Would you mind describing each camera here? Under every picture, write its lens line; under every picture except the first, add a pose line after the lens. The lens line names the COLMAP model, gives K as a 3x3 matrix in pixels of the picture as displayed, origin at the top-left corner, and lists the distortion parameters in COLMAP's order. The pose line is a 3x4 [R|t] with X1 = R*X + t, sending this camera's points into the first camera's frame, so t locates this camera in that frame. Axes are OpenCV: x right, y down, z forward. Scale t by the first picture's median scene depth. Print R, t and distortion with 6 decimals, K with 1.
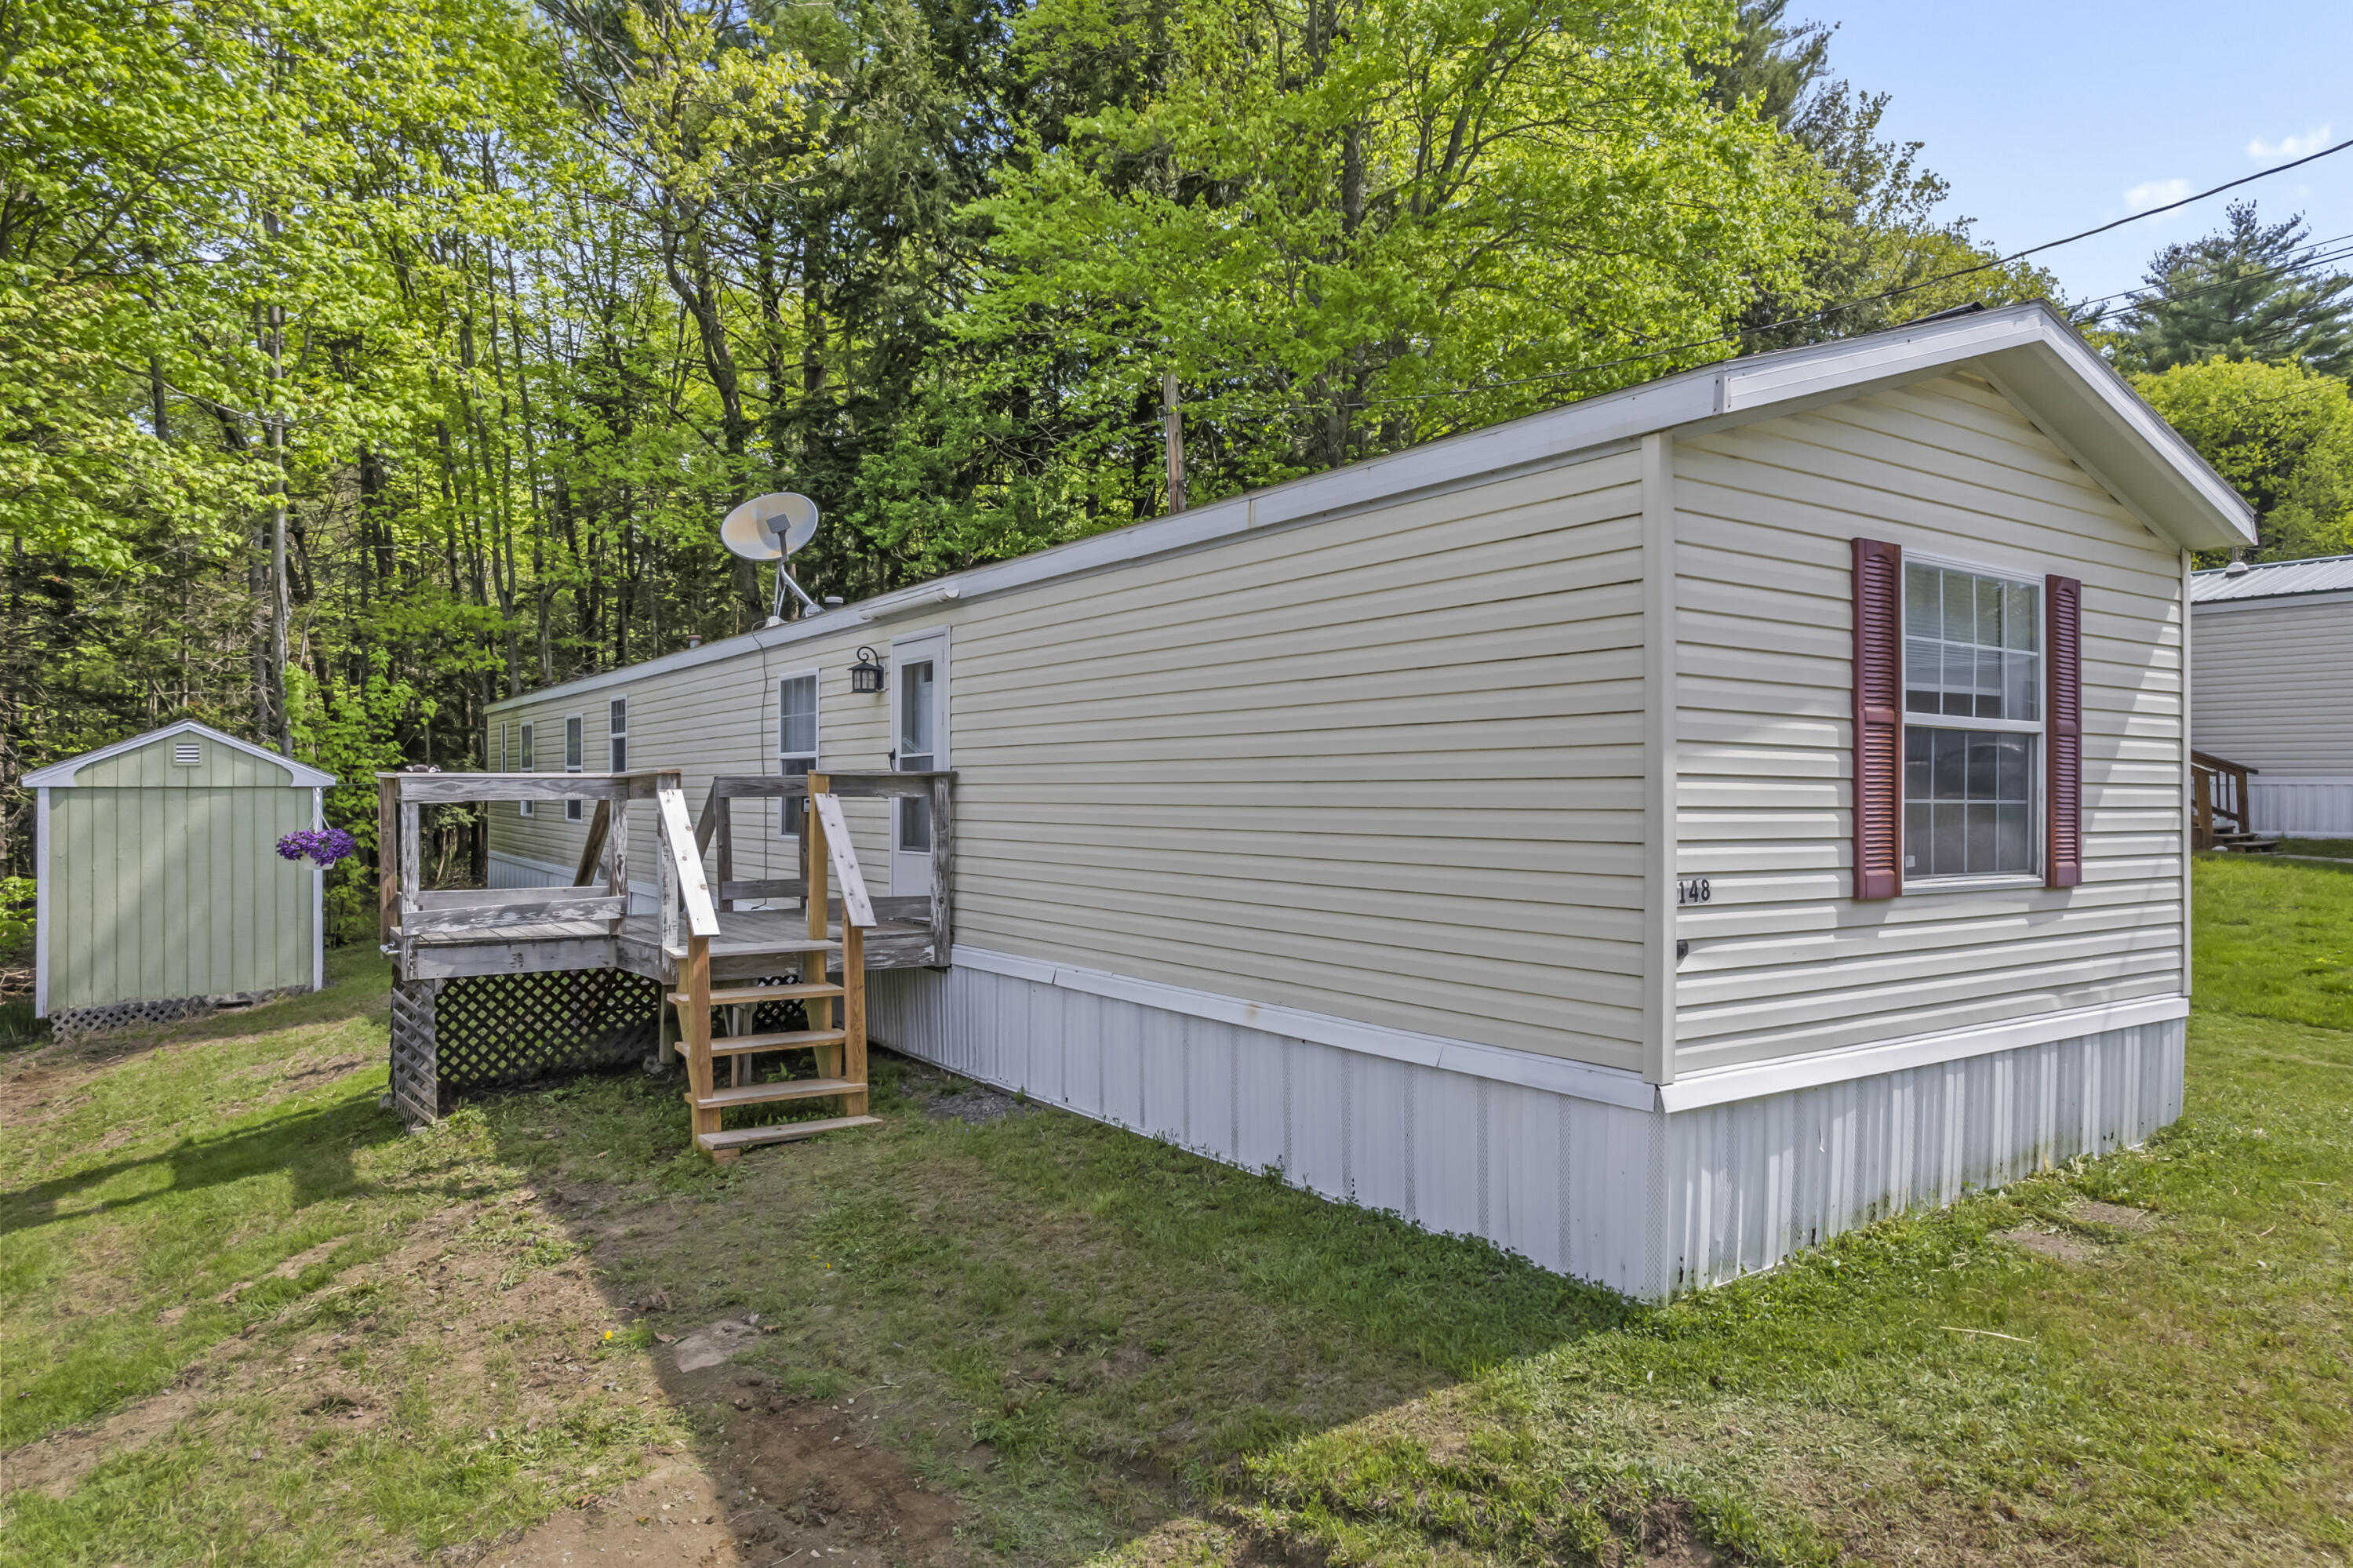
lens RADIAL K [[1497.5, 0, 1191.7], [0, 1497.5, 791.6], [0, 0, 1]] dist [-0.072093, 0.065243]
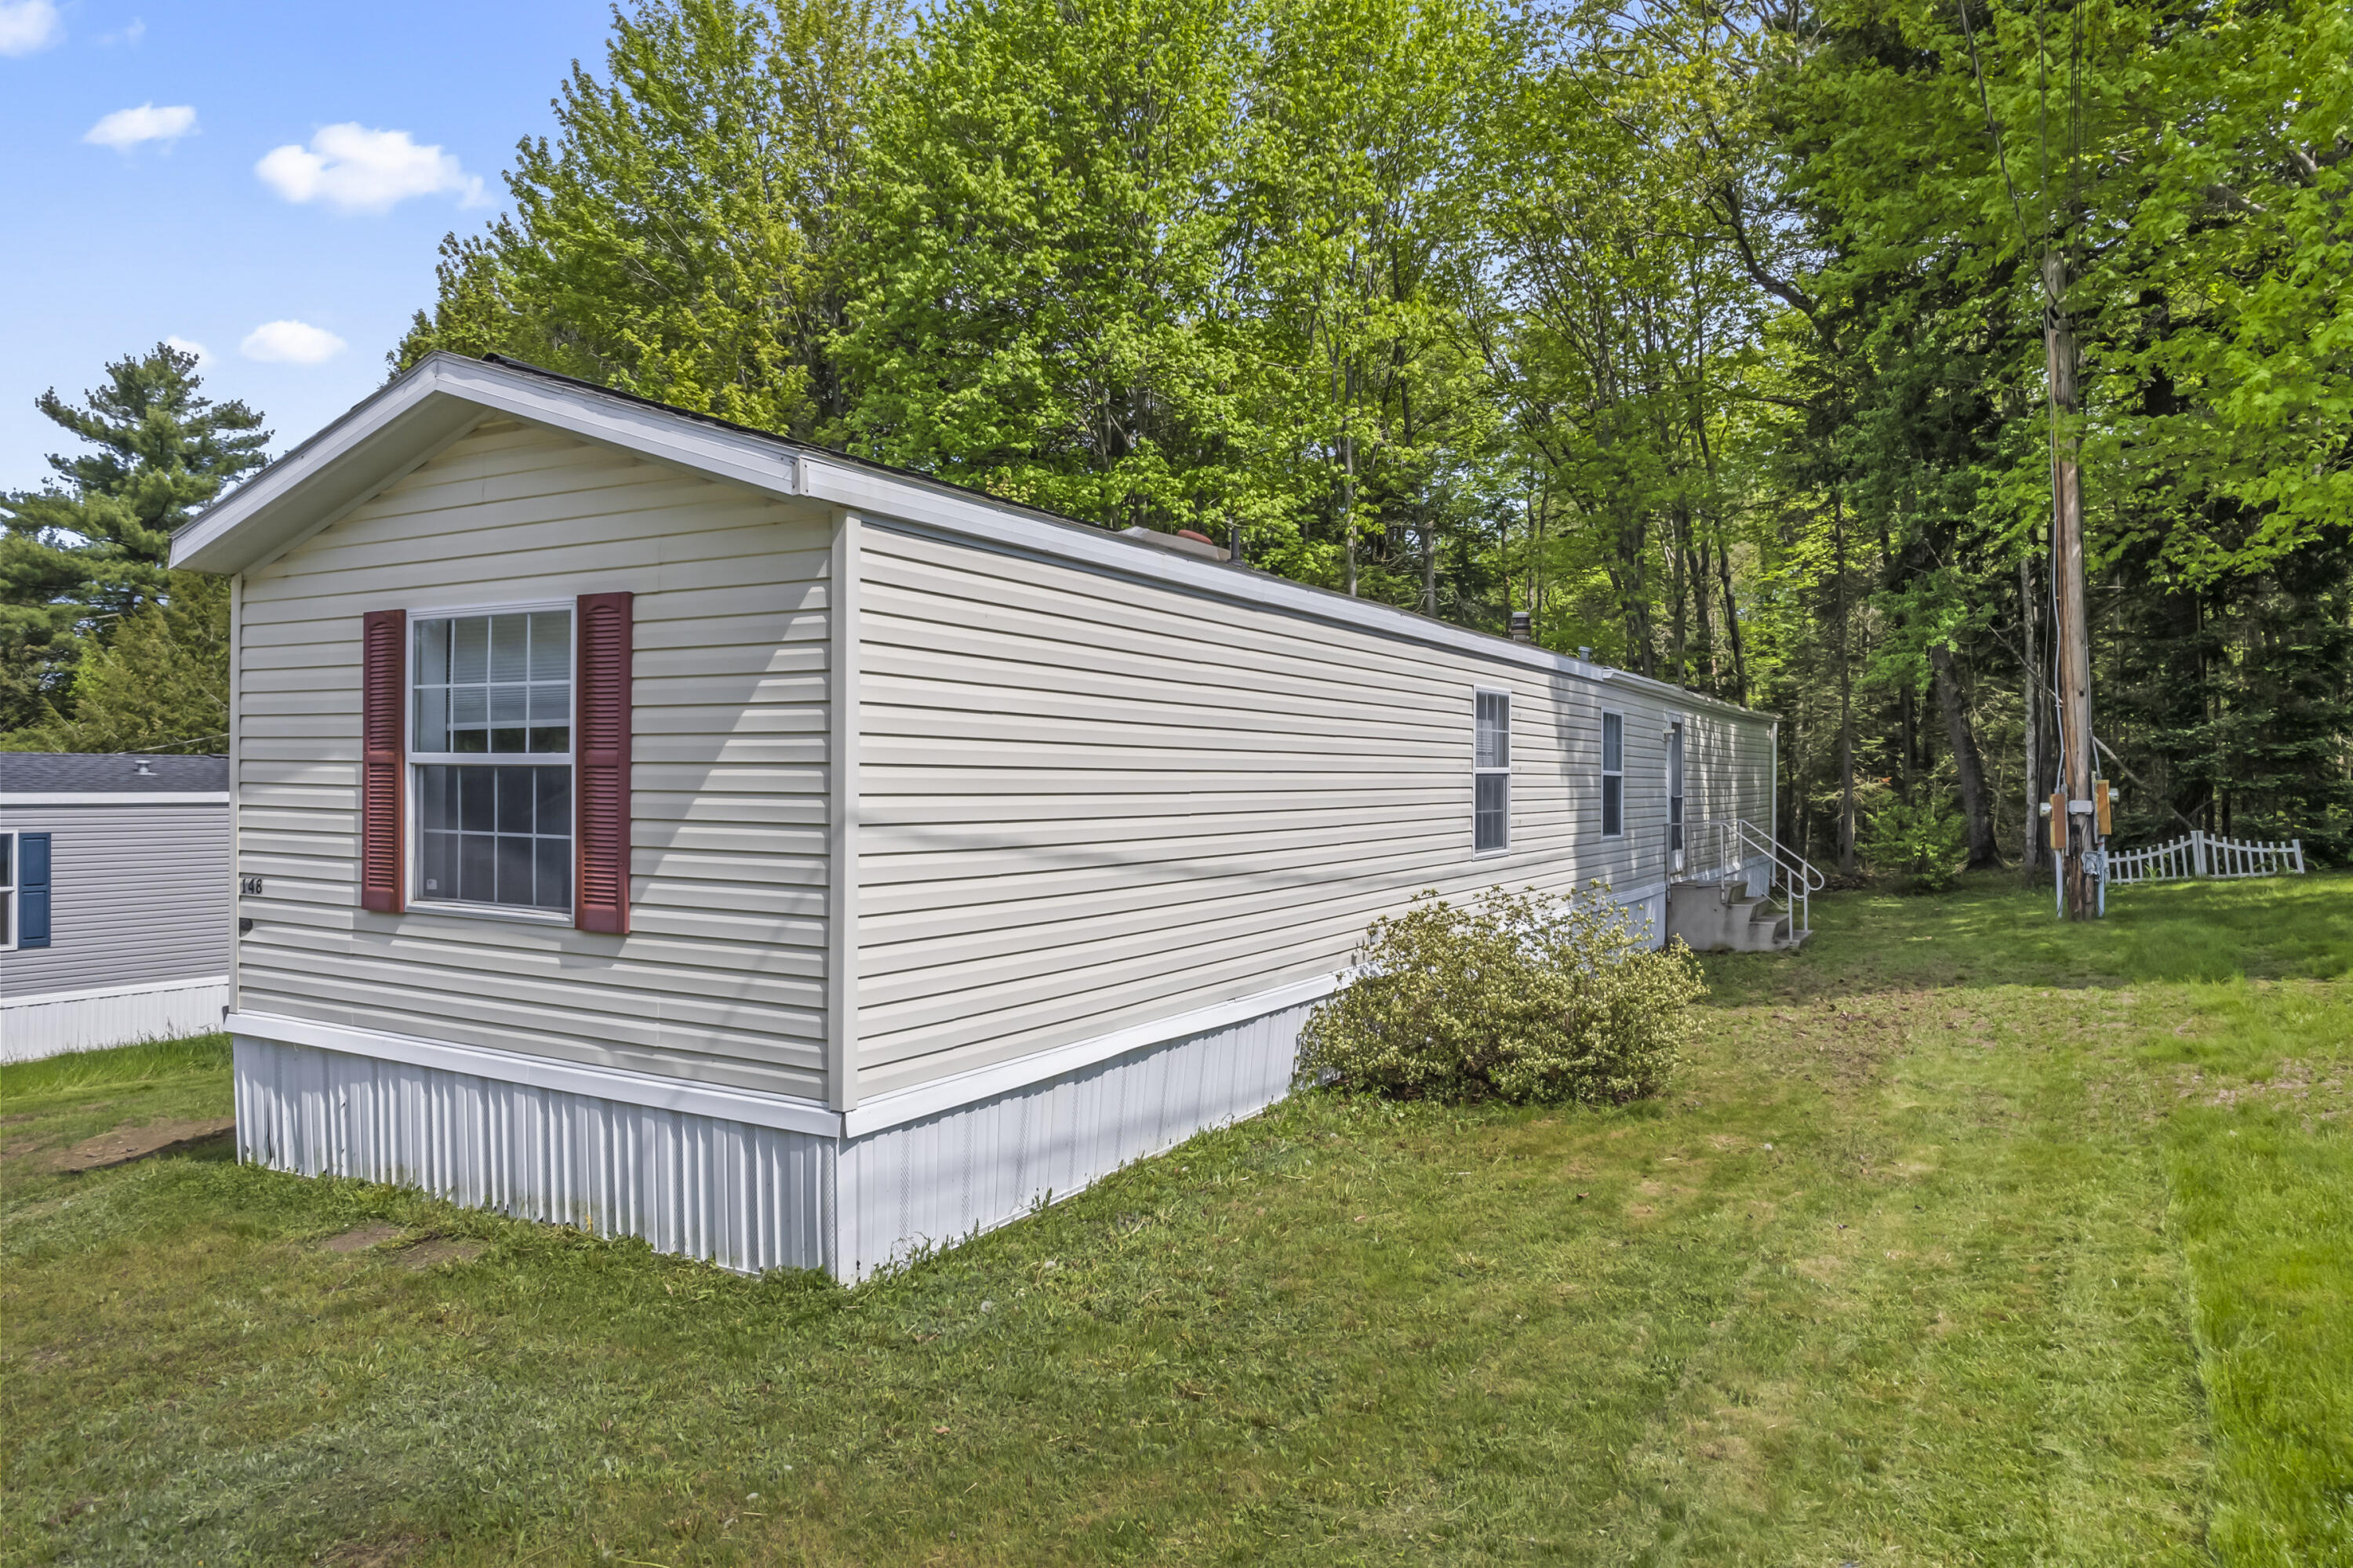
lens RADIAL K [[1497.5, 0, 1191.7], [0, 1497.5, 791.6], [0, 0, 1]] dist [-0.072093, 0.065243]
pose [[0.455153, 0.007036, -0.890385, 0.990842], [-0.006496, 0.999968, 0.004581, -0.018341], [0.890389, 0.003699, 0.455184, 0.568072]]
